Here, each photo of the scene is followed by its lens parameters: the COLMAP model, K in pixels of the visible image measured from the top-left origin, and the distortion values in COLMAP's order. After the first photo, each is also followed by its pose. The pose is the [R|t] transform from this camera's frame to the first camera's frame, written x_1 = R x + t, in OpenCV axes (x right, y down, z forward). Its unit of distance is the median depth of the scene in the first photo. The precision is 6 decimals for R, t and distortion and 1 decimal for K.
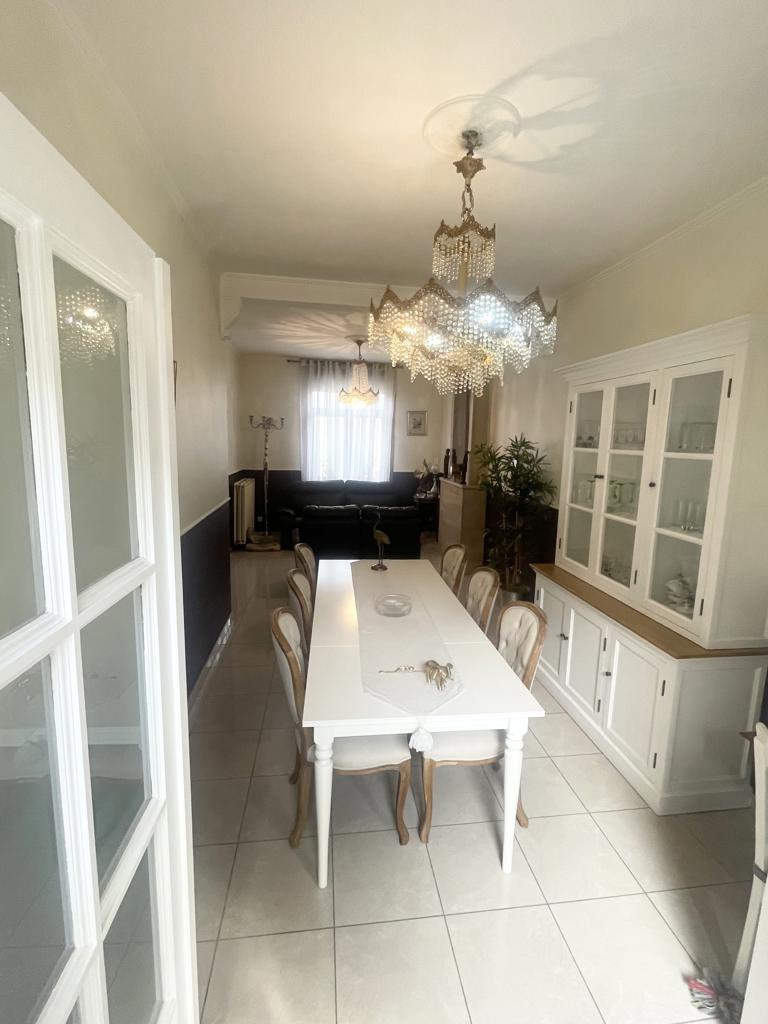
lens RADIAL K [[474.8, 0, 384.3], [0, 474.8, 510.9], [0, 0, 1]] dist [0.000516, 0.000013]
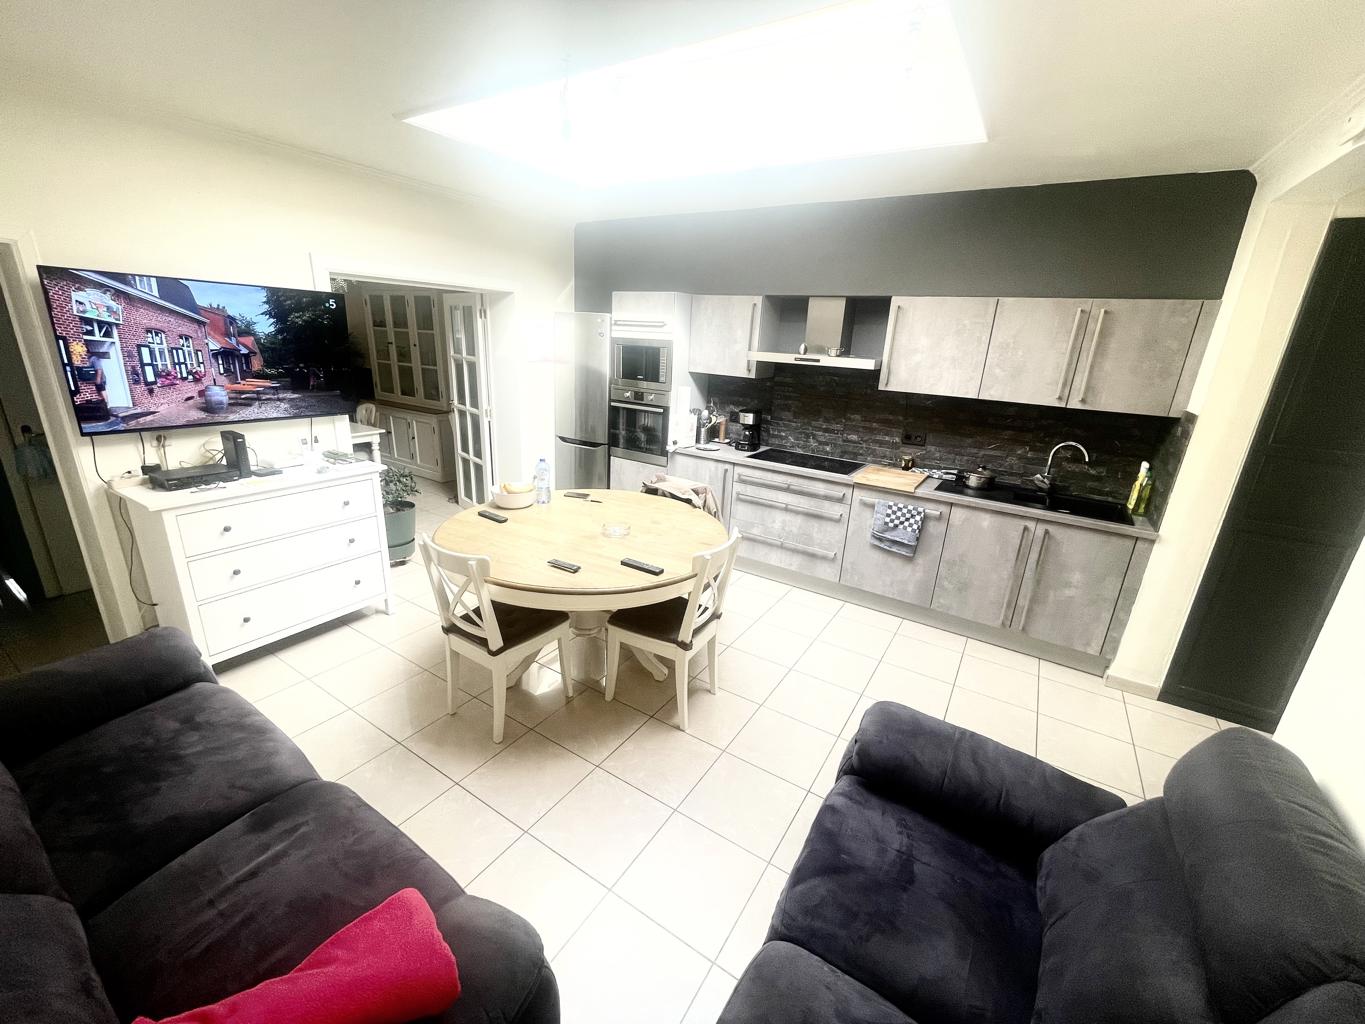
lens RADIAL K [[553.1, 0, 680.7], [0, 553.1, 513.0], [0, 0, 1]] dist [-0.009821, -0.000213]
pose [[0.635018, -0.234833, 0.735939, -0.620231], [0.088288, 0.968495, 0.232859, 0.181924], [-0.767436, -0.082895, 0.635745, -1.415184]]
